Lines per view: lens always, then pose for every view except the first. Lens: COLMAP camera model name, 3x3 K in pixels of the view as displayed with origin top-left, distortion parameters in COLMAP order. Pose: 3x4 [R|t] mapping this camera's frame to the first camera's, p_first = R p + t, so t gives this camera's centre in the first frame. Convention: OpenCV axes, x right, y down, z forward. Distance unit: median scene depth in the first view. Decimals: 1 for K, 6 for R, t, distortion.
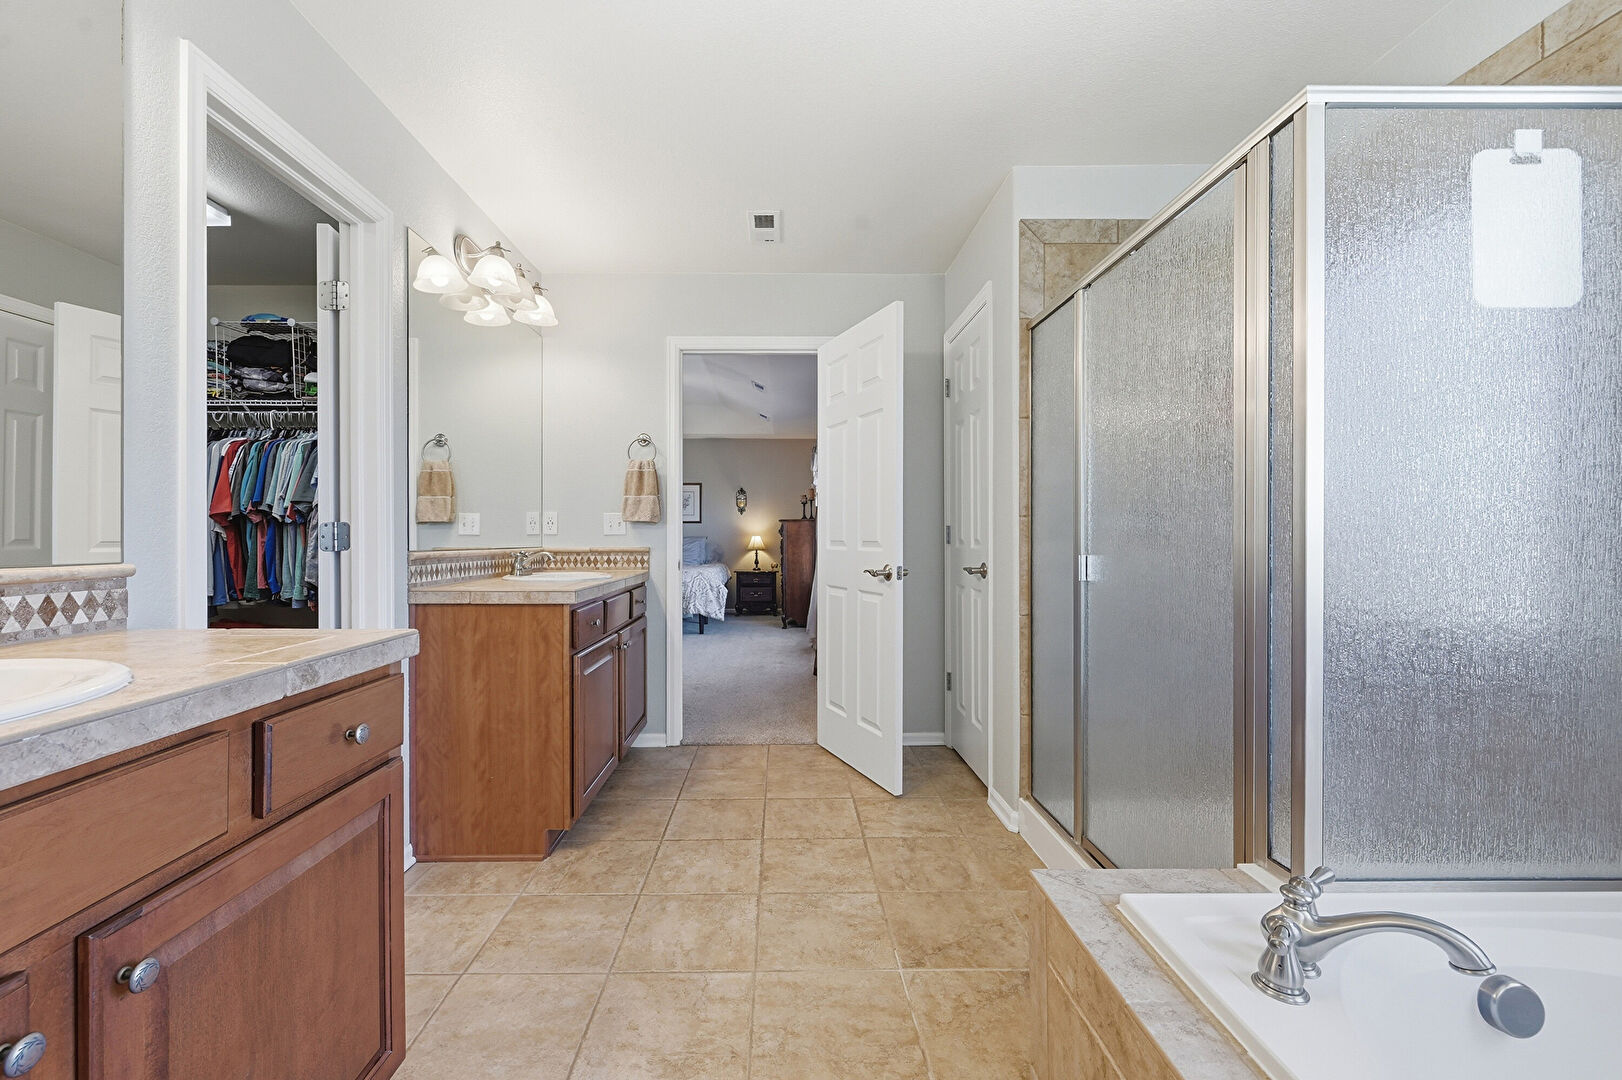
lens RADIAL K [[640.9, 0, 803.3], [0, 640.9, 534.0], [0, 0, 1]] dist [-0.002009, 0.000299]
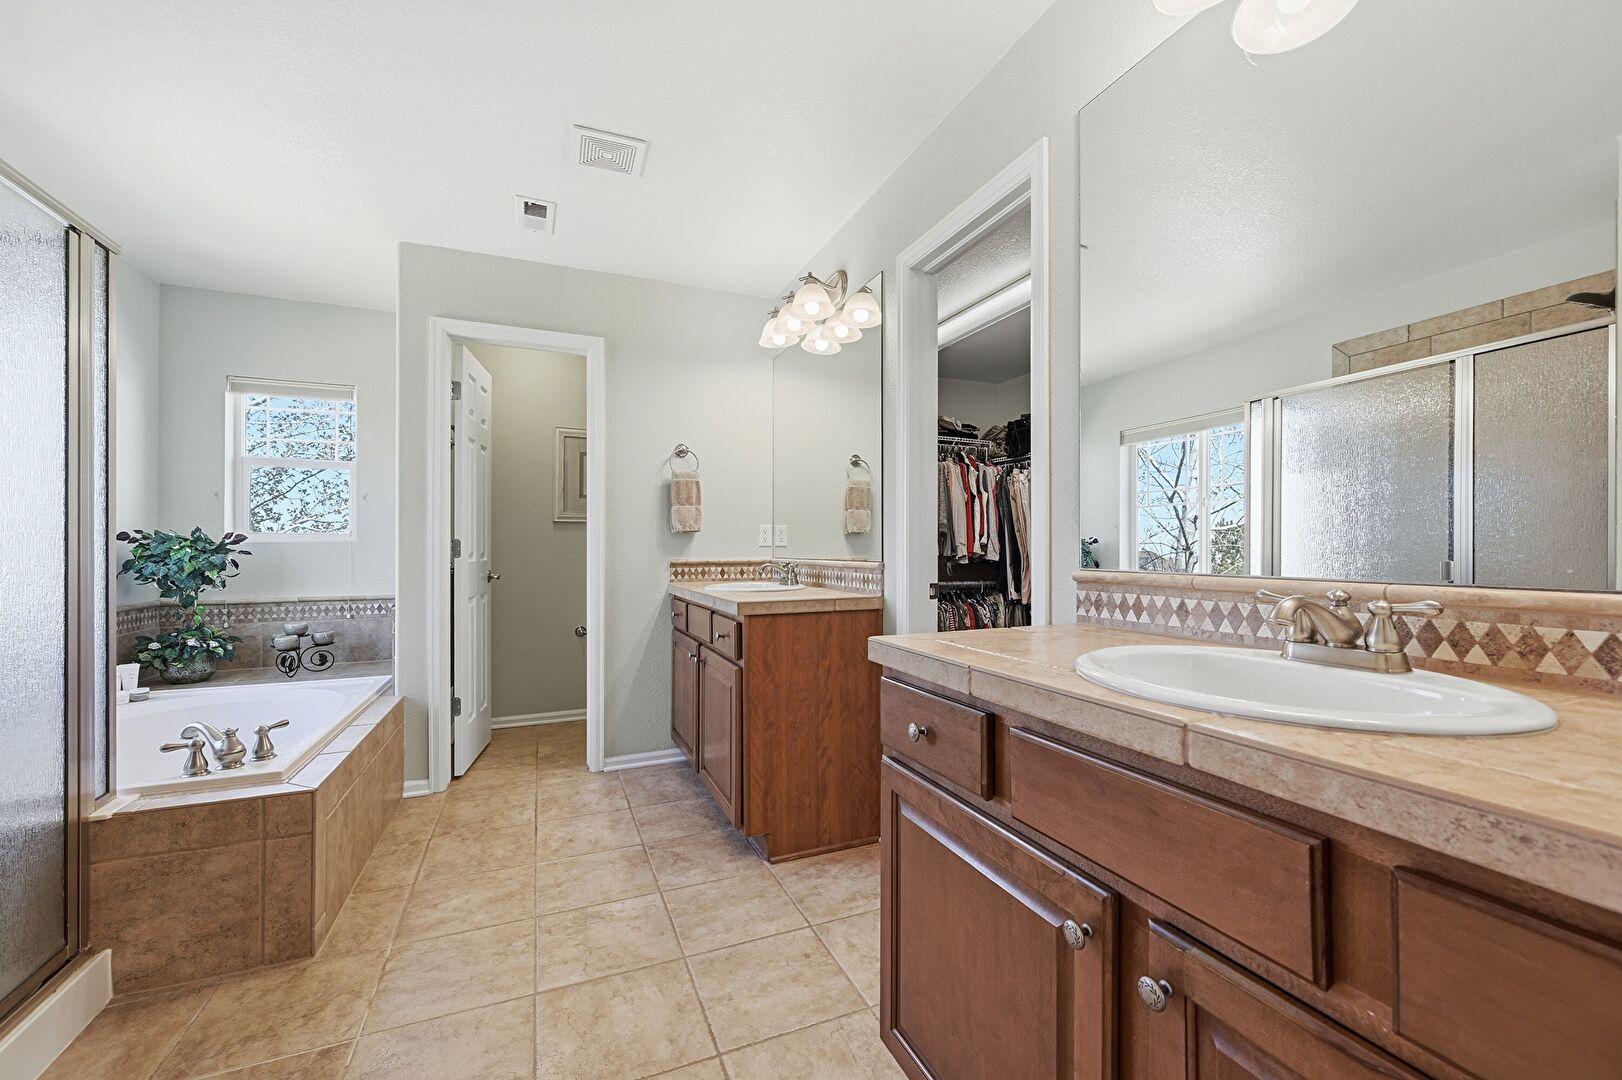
lens RADIAL K [[640.9, 0, 807.3], [0, 640.9, 547.7], [0, 0, 1]] dist [-0.002009, 0.000299]
pose [[-0.935514, -0.008906, -0.353178, -0.097077], [-0.007529, 0.999958, -0.005273, 0.010008], [0.353210, -0.002274, -0.935541, 1.774977]]
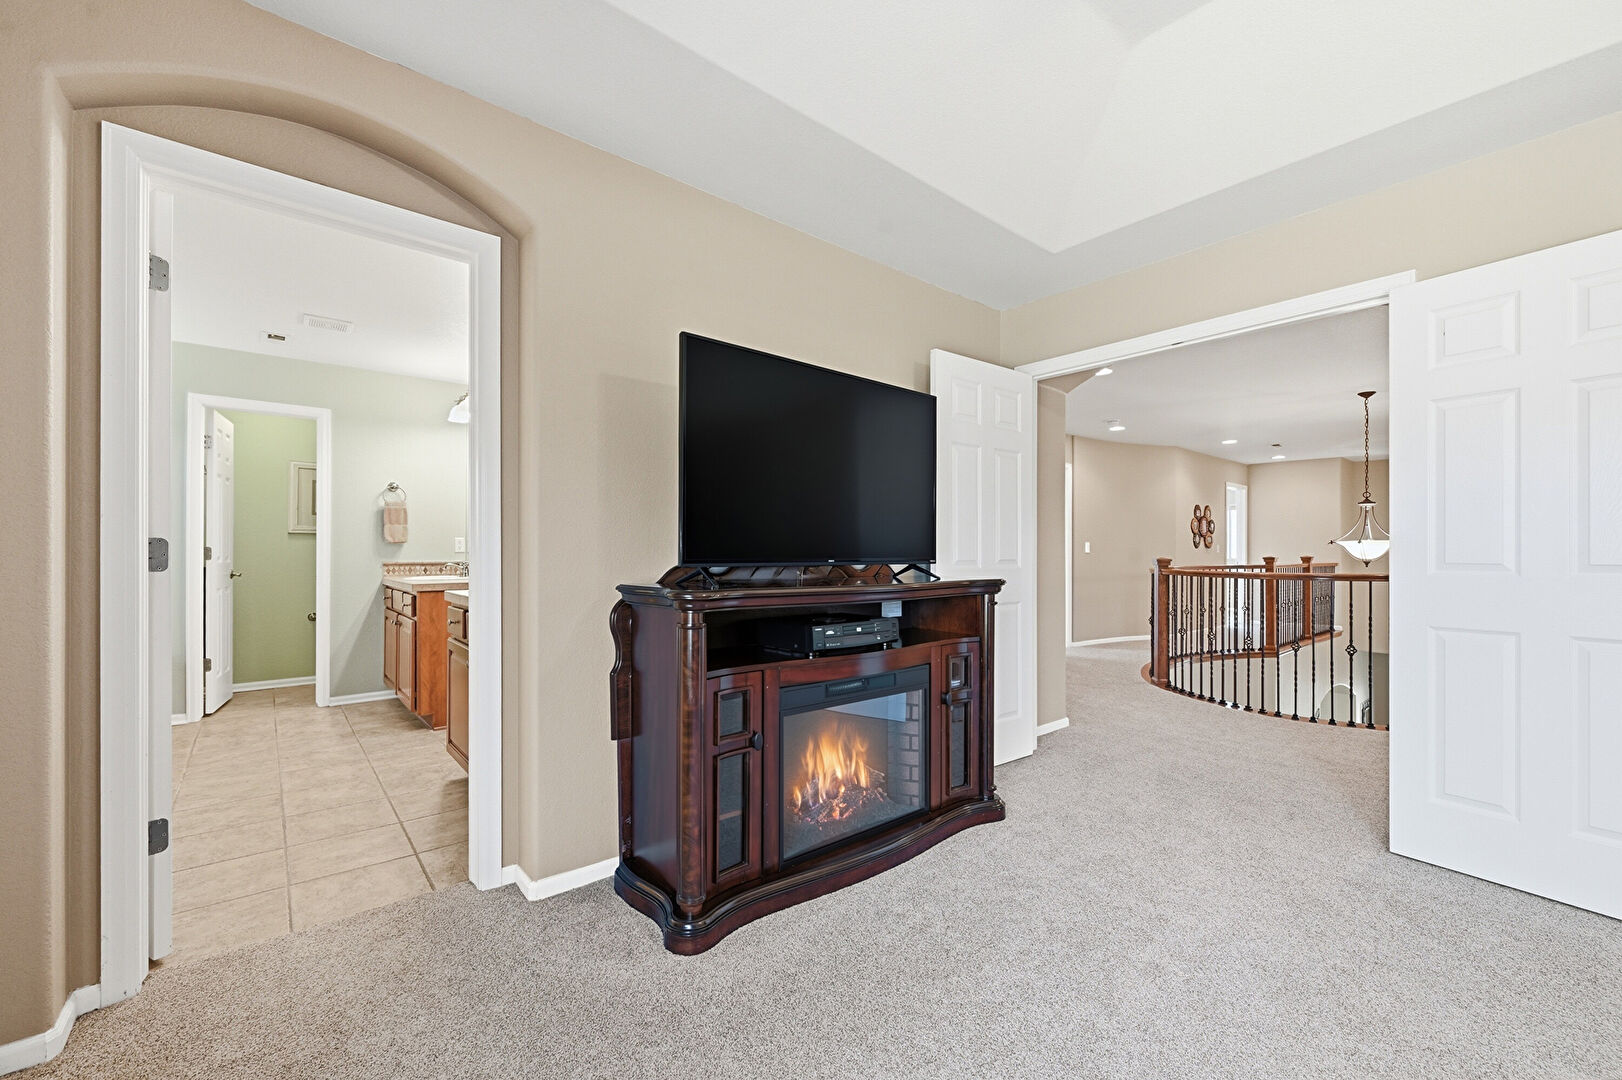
lens RADIAL K [[640.9, 0, 800.0], [0, 640.9, 549.9], [0, 0, 1]] dist [-0.002009, 0.000299]
pose [[-0.788774, -0.012139, -0.614564, -0.103497], [-0.007813, 0.999922, -0.009722, 0.003029], [0.614634, -0.002867, -0.788807, 3.015901]]
